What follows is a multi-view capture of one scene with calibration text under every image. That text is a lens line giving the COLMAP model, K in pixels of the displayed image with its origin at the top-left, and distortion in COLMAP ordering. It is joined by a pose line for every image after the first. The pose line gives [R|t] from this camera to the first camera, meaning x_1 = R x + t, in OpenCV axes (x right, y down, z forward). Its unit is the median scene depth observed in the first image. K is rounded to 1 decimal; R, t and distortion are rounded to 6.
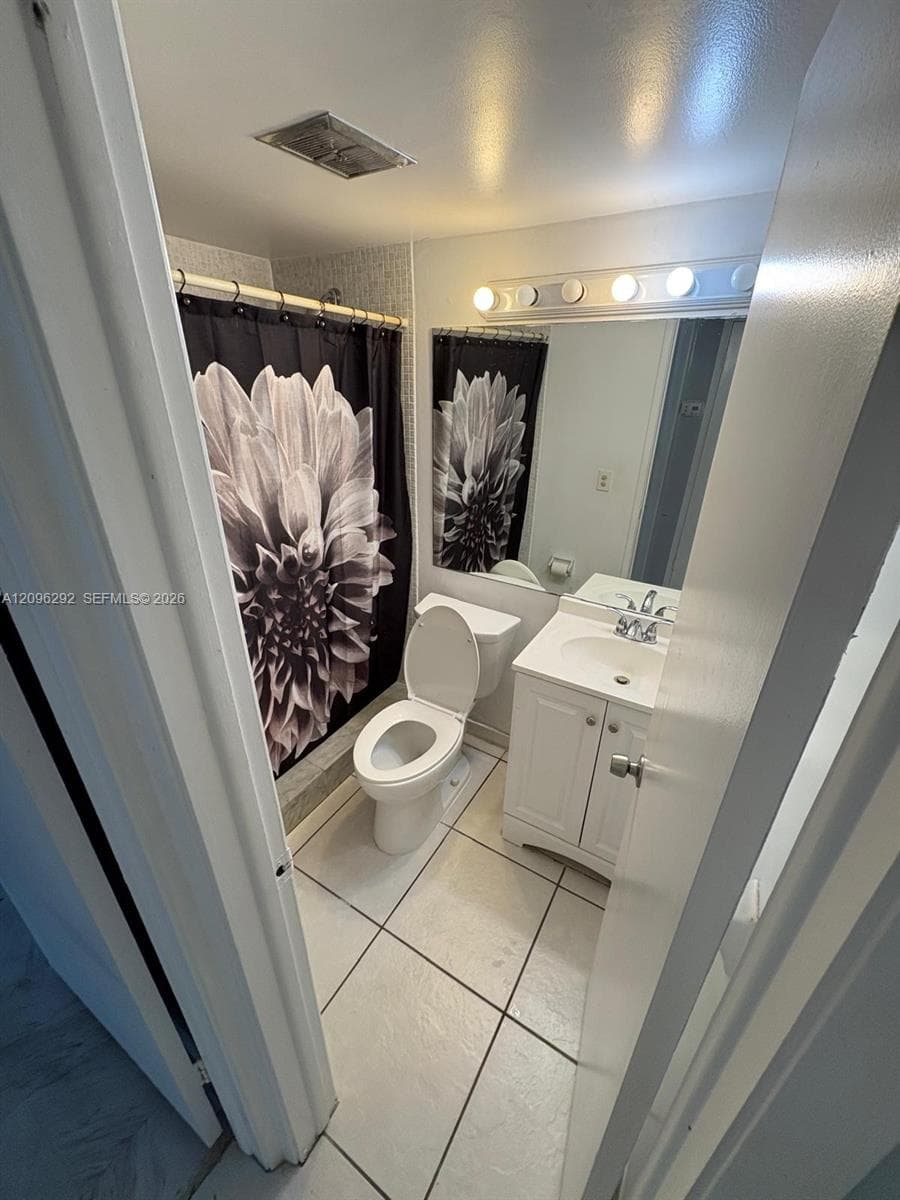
lens RADIAL K [[480.4, 0, 450.9], [0, 480.4, 601.9], [0, 0, 1]] dist [0.000932, 0.000474]
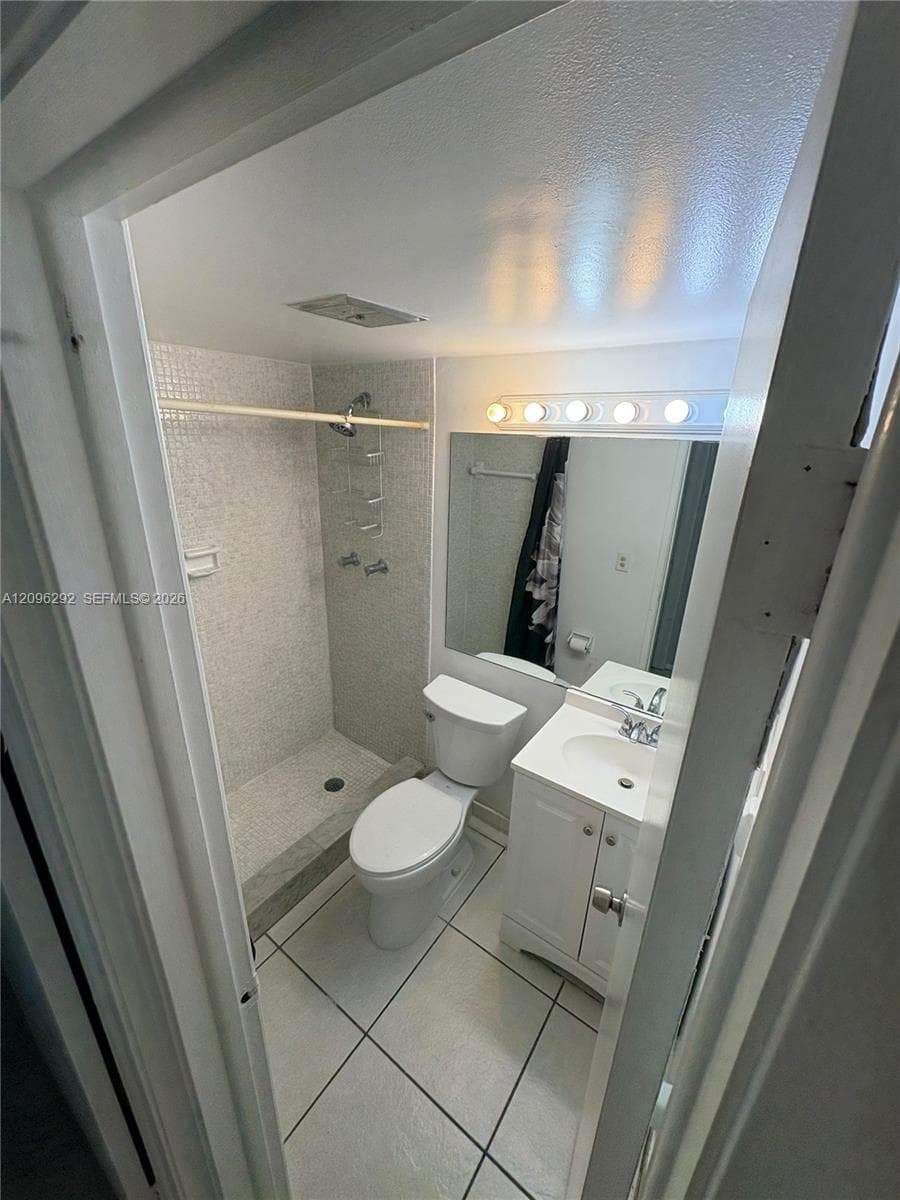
lens RADIAL K [[480.4, 0, 450.8], [0, 480.4, 601.9], [0, 0, 1]] dist [0.000932, 0.000474]
pose [[0.996677, 0.041013, -0.070374, 0.053737], [-0.047691, 0.994239, -0.095994, -0.090682], [0.066031, 0.099031, 0.992891, -0.028955]]
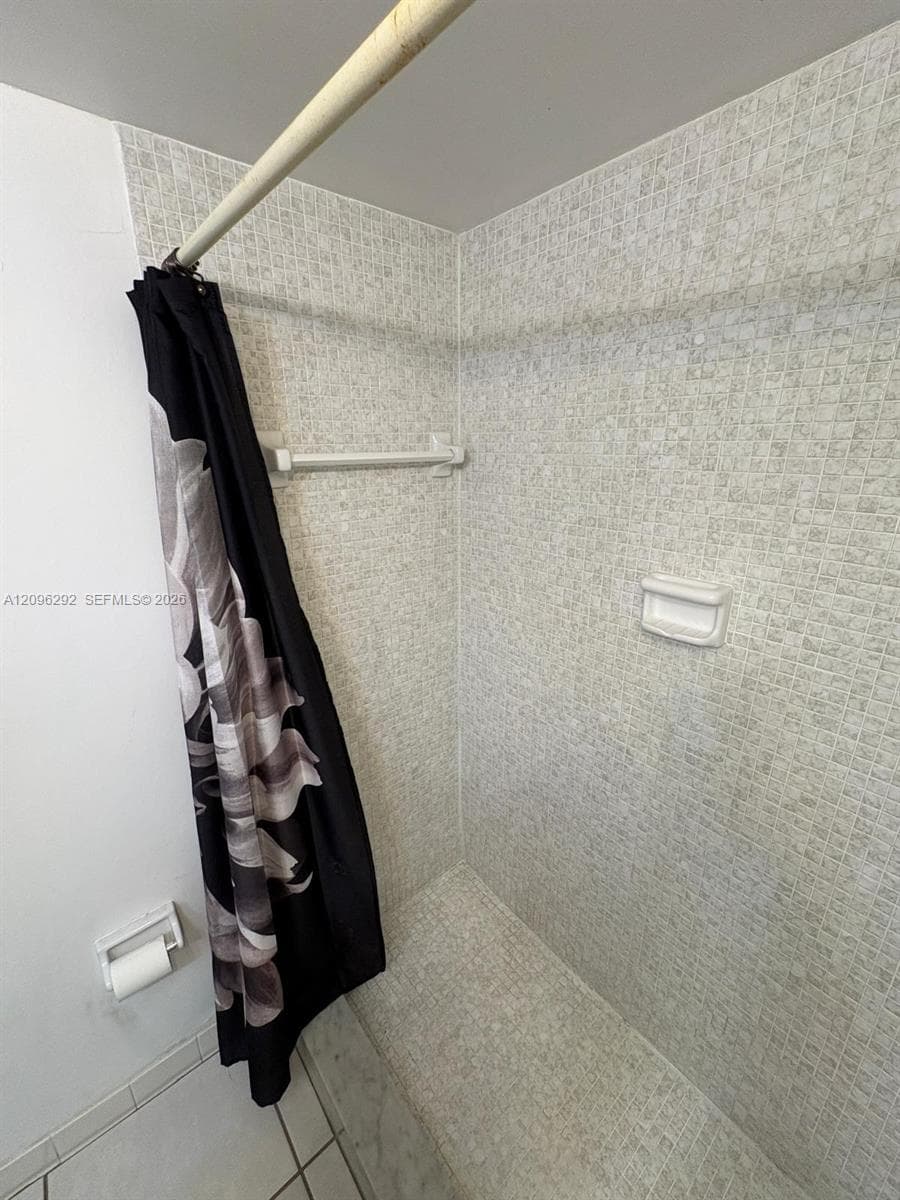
lens RADIAL K [[480.4, 0, 449.9], [0, 480.4, 600.4], [0, 0, 1]] dist [0.000932, 0.000474]
pose [[-0.317851, 0.284846, -0.904342, -0.059418], [-0.407021, 0.820456, 0.401480, -0.392123], [0.856332, 0.495697, -0.144845, 0.925621]]
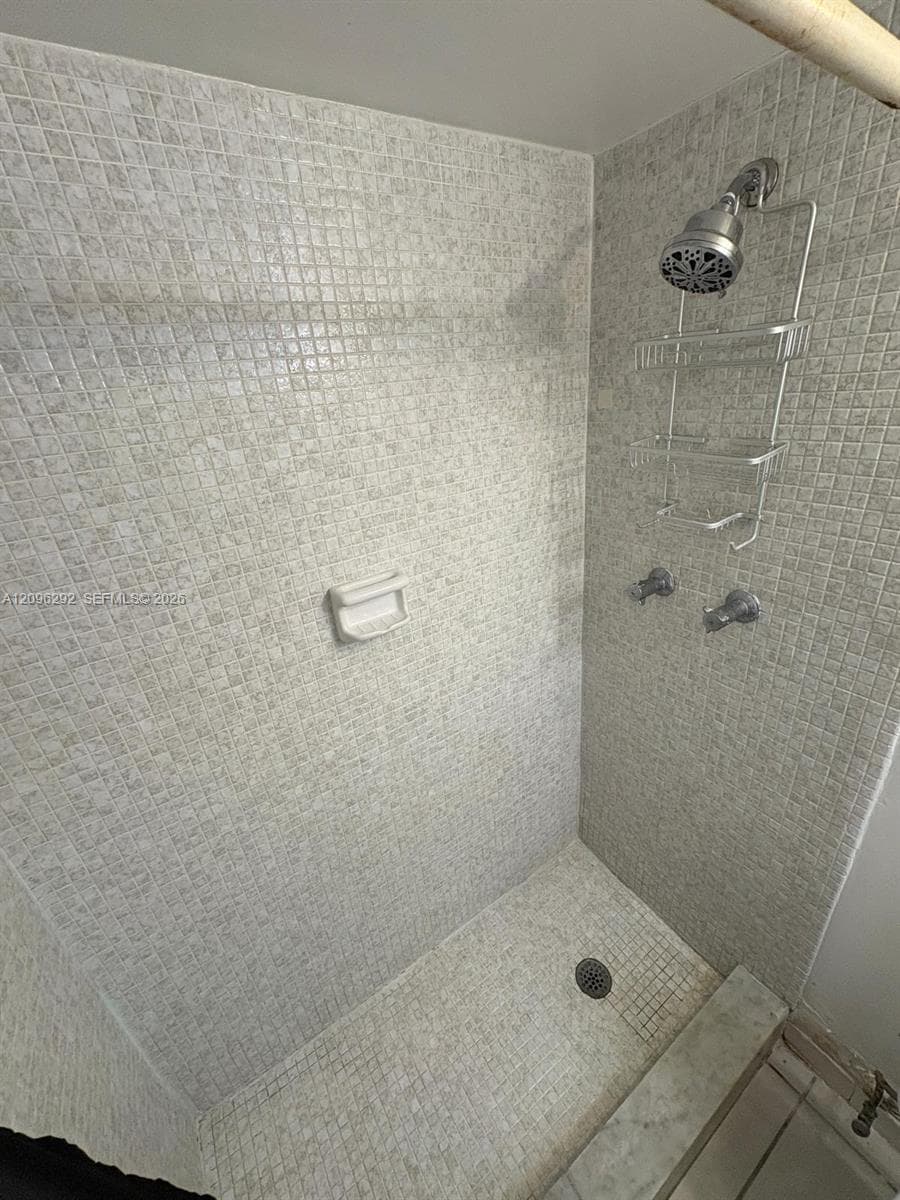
lens RADIAL K [[480.4, 0, 451.3], [0, 480.4, 600.3], [0, 0, 1]] dist [0.000932, 0.000474]
pose [[0.899940, 0.086269, -0.427395, -0.303389], [-0.088140, 0.995988, 0.015449, -0.295666], [0.427013, 0.023768, 0.903933, 0.591816]]
